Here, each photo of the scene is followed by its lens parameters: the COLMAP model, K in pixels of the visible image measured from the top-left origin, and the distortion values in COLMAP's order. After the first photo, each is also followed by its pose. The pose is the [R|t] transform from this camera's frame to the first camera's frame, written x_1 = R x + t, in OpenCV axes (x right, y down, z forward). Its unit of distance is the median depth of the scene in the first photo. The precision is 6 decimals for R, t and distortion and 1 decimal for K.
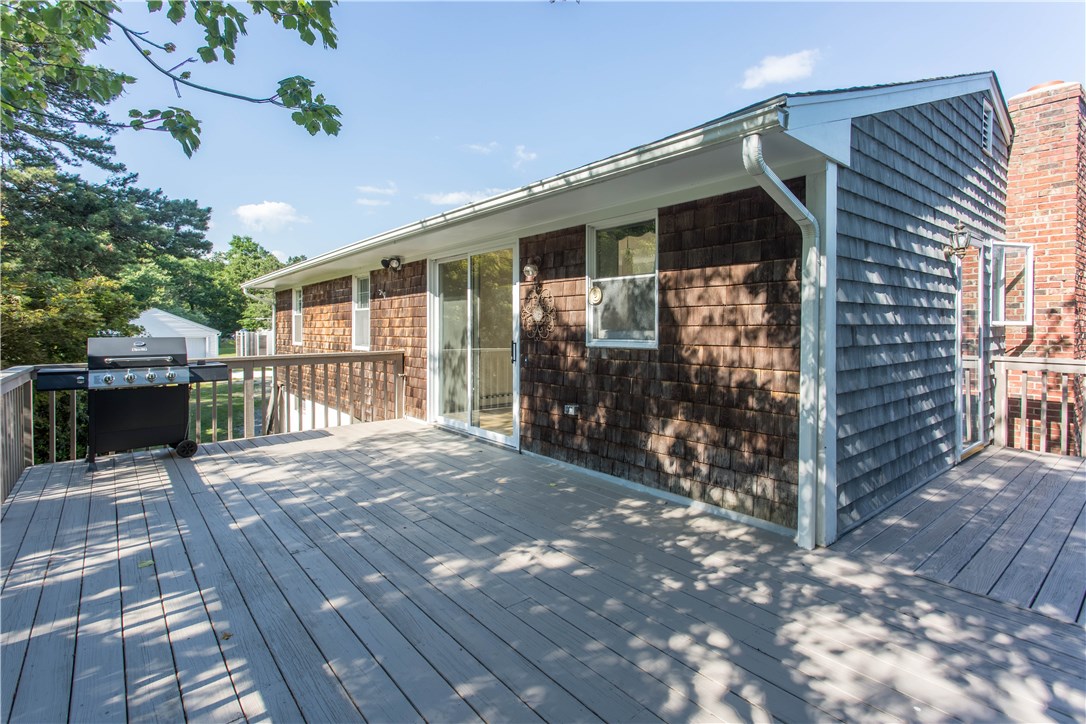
lens RADIAL K [[520.1, 0, 542.5], [0, 520.1, 354.2], [0, 0, 1]] dist [-0.006247, -0.000034]
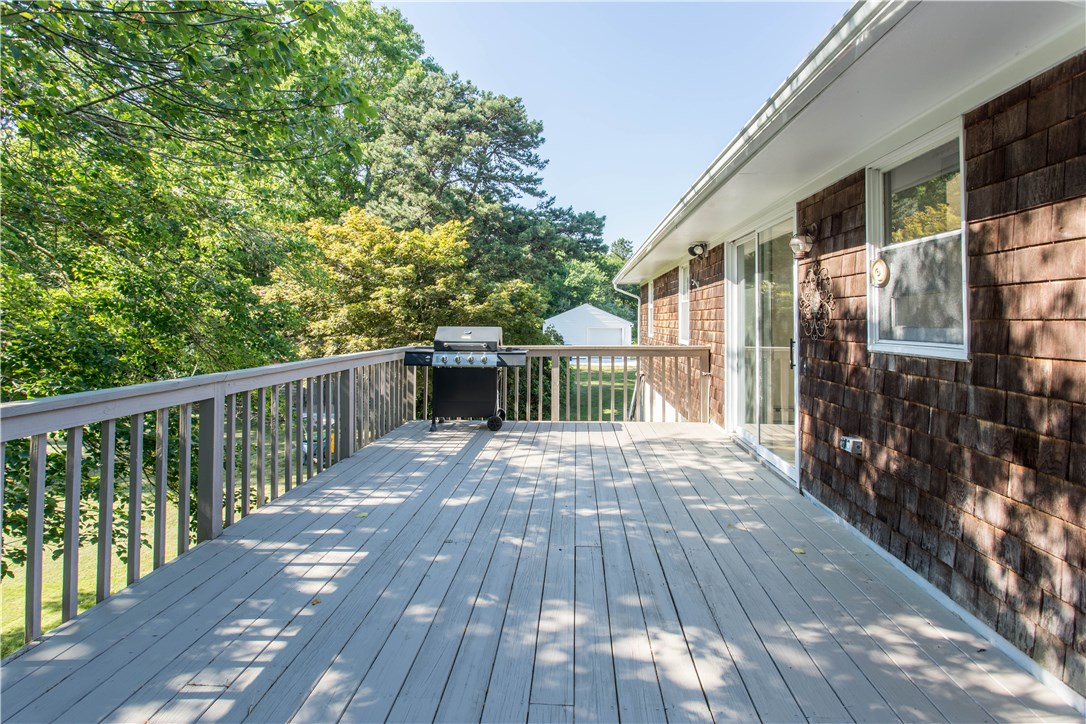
lens RADIAL K [[528.8, 0, 544.6], [0, 528.8, 308.6], [0, 0, 1]] dist [-0.014252, 0.000215]
pose [[0.728921, -0.008606, -0.684543, 0.220700], [-0.042066, 0.997468, -0.057333, -0.011293], [0.683304, 0.070587, 0.726714, 0.218592]]
